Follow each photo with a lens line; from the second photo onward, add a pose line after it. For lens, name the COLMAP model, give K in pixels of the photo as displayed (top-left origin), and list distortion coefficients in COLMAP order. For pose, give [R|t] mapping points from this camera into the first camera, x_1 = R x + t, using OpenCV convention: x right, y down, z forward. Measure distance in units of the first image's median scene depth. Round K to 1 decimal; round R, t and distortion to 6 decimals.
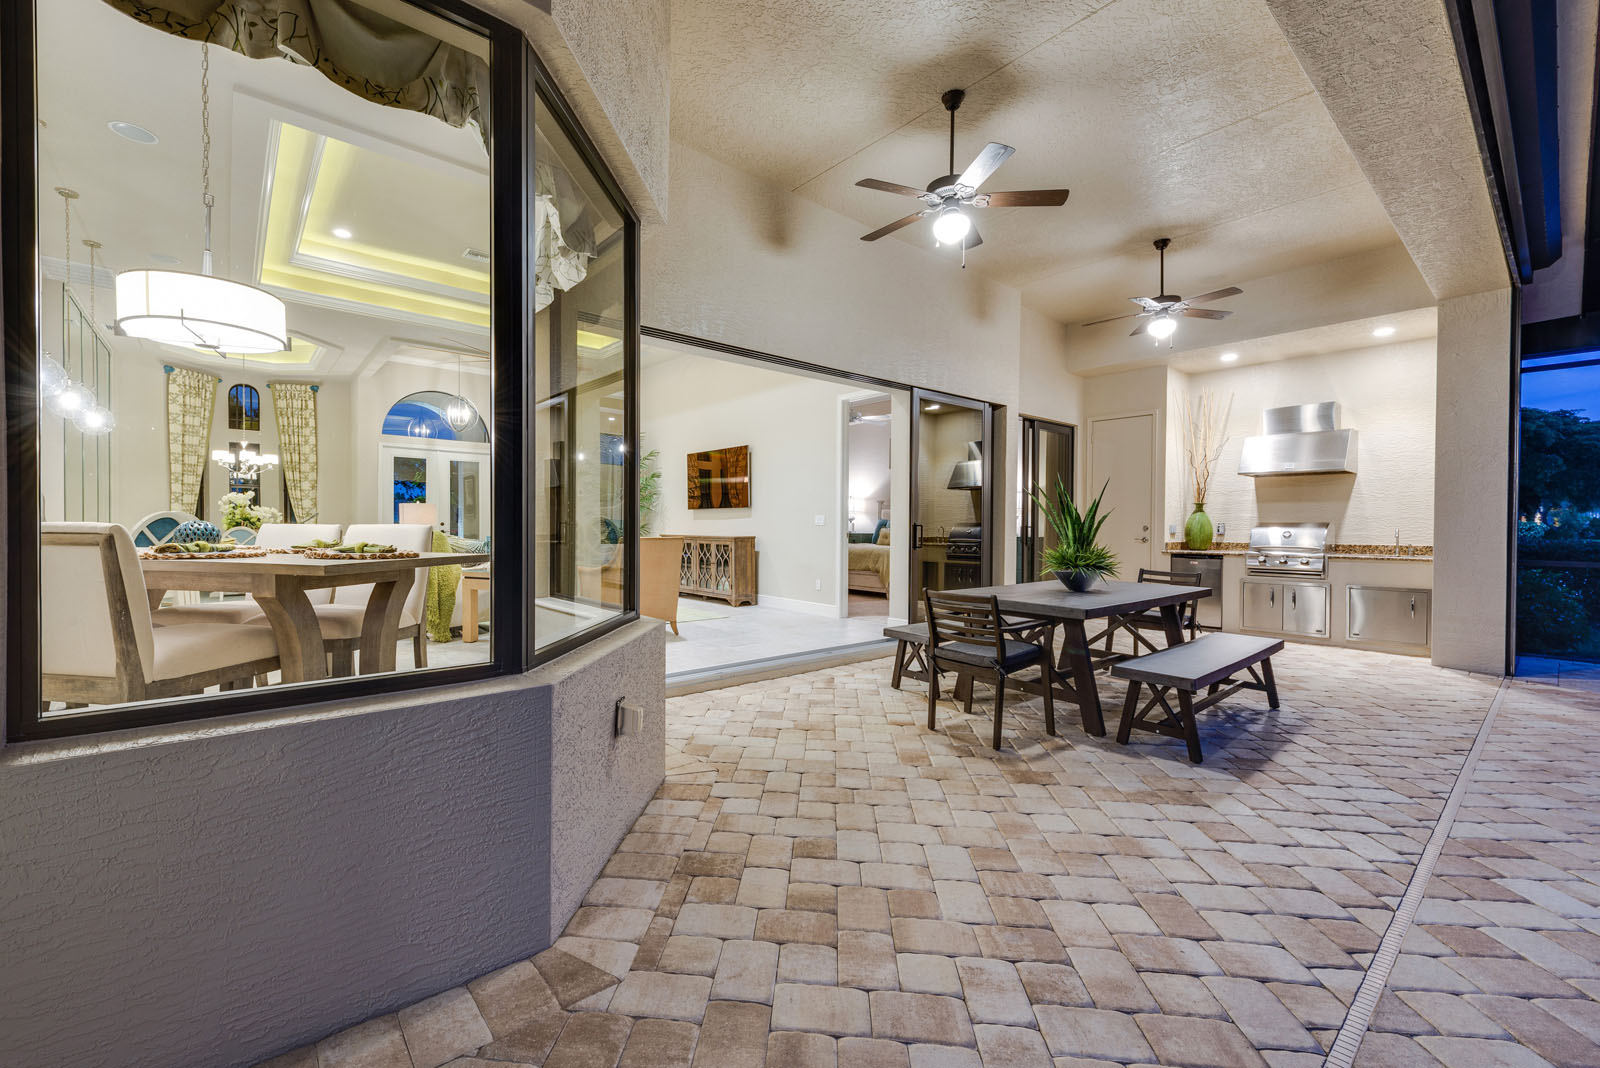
lens RADIAL K [[661.9, 0, 757.7], [0, 661.9, 532.3], [0, 0, 1]] dist [-0.000327, -0.000163]
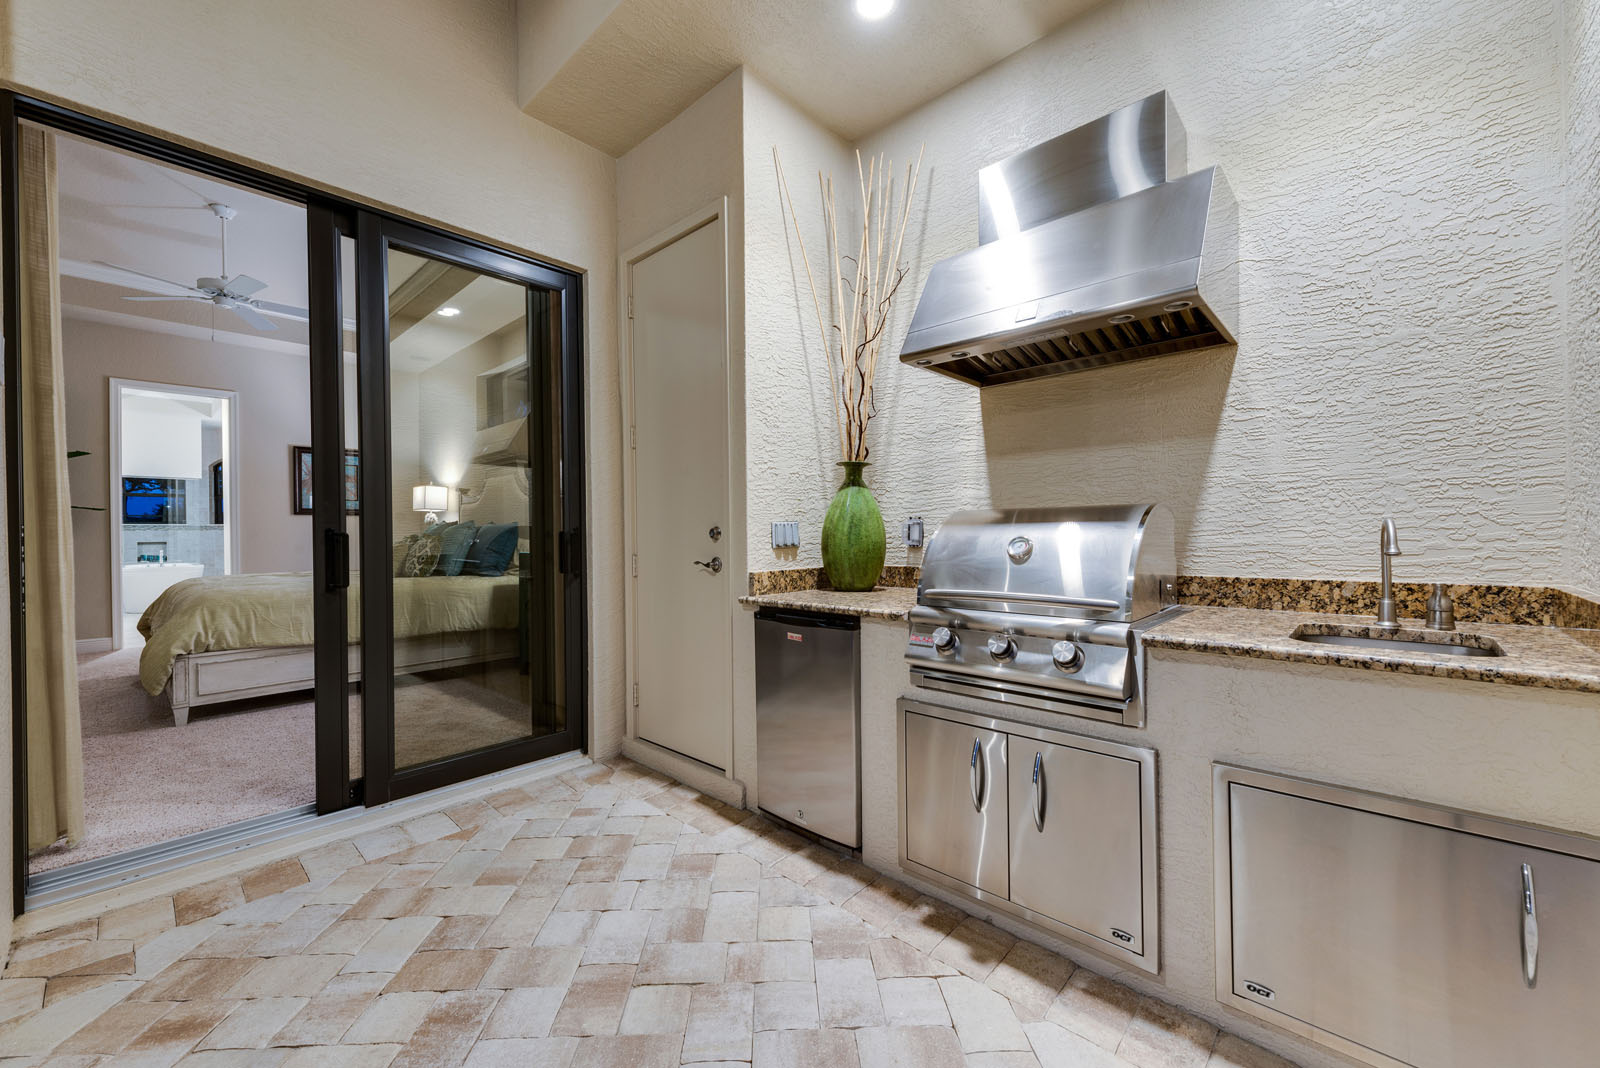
lens RADIAL K [[624.4, 0, 800.0], [0, 624.4, 534.0], [0, 0, 1]] dist [0.001815, 0.000107]
pose [[0.989124, -0.013090, 0.146502, 0.641996], [0.014867, 0.999828, -0.011044, -0.000860], [-0.146332, 0.013102, 0.989149, 0.722243]]
